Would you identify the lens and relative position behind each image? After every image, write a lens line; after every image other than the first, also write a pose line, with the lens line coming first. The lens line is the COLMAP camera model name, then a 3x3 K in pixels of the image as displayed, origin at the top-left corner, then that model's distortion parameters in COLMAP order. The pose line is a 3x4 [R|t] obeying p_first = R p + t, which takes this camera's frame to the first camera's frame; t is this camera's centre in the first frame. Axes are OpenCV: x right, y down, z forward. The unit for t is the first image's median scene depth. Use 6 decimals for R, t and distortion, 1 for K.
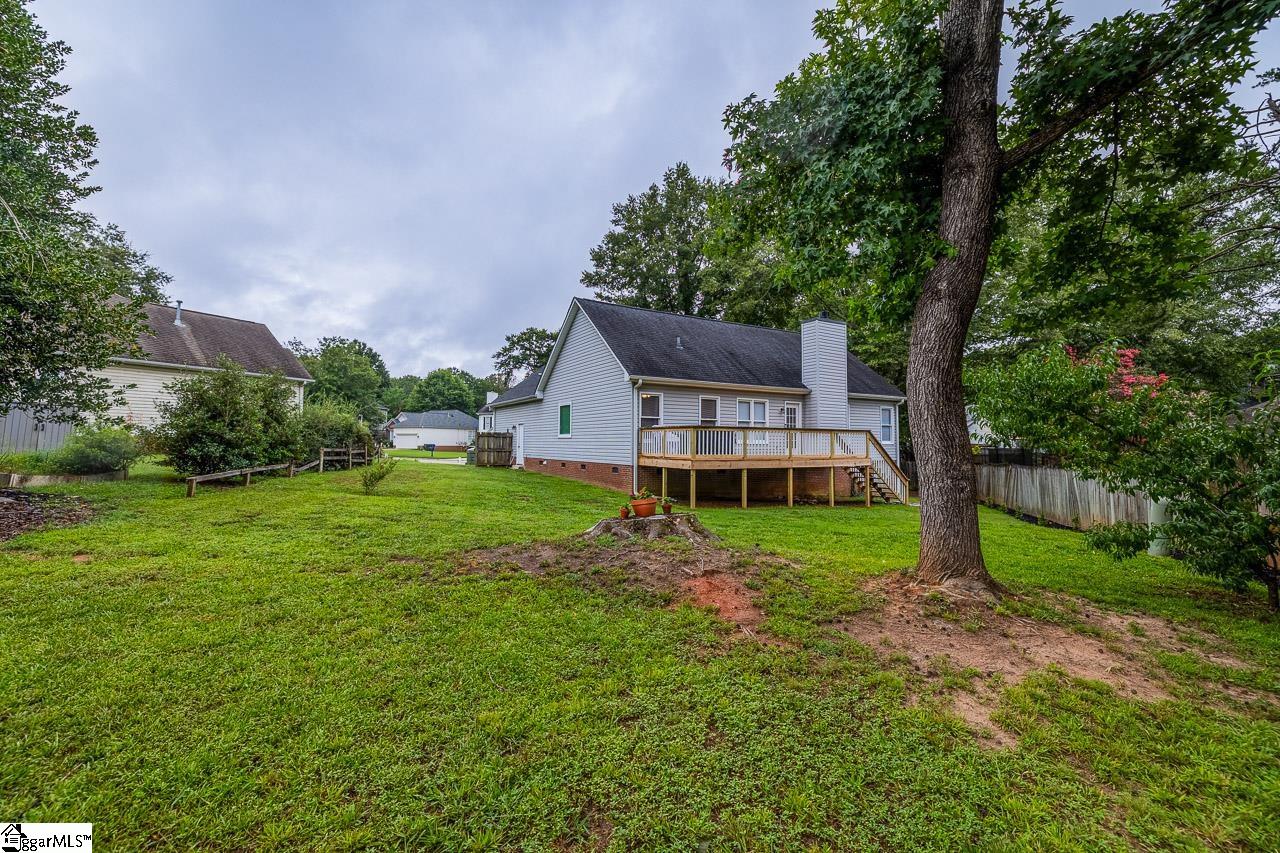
lens RADIAL K [[540.5, 0, 630.2], [0, 540.5, 413.3], [0, 0, 1]] dist [0.002056, -0.000667]
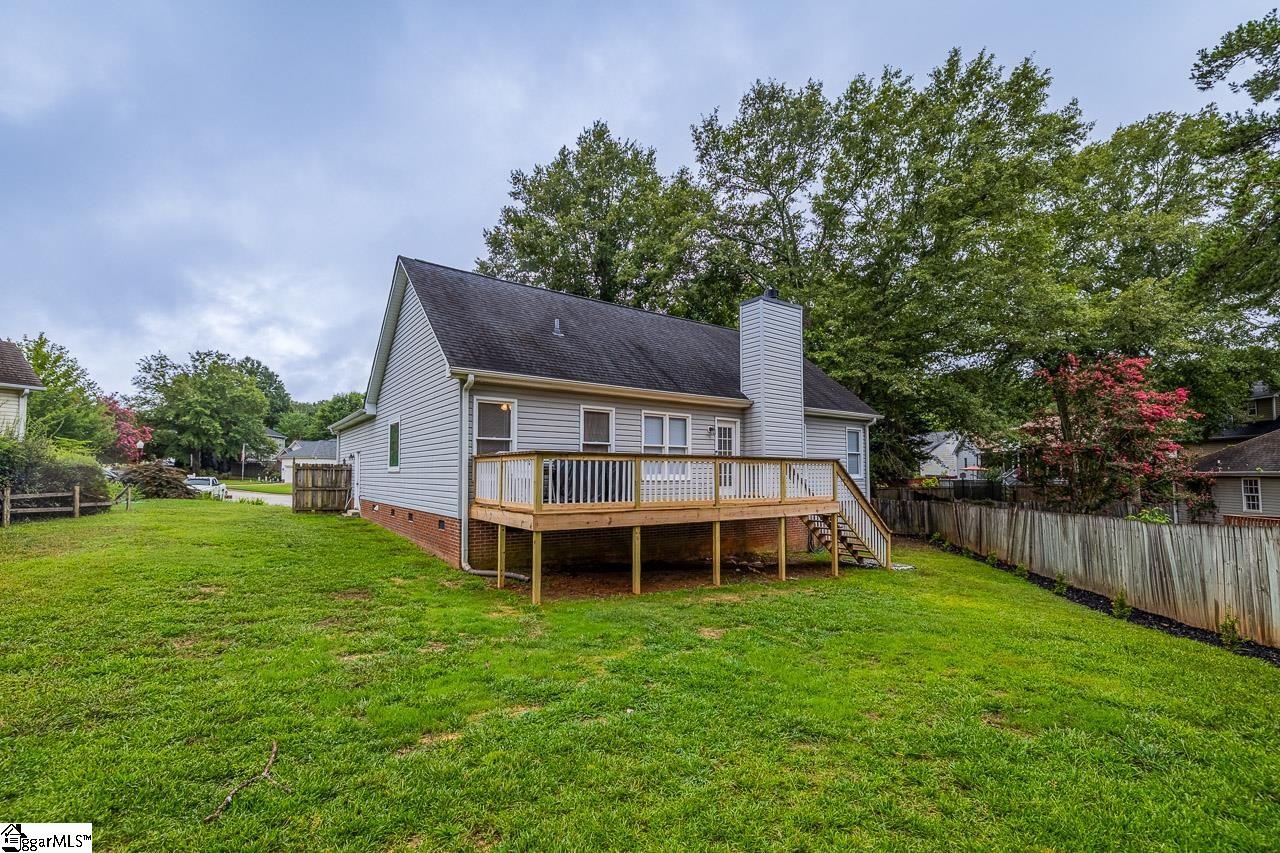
lens RADIAL K [[540.5, 0, 635.7], [0, 540.5, 450.2], [0, 0, 1]] dist [0.002056, -0.000667]
pose [[0.995720, 0.000039, 0.092424, 0.121827], [-0.001054, 0.999940, 0.010932, 0.012004], [-0.092418, -0.010982, 0.995660, 0.328374]]
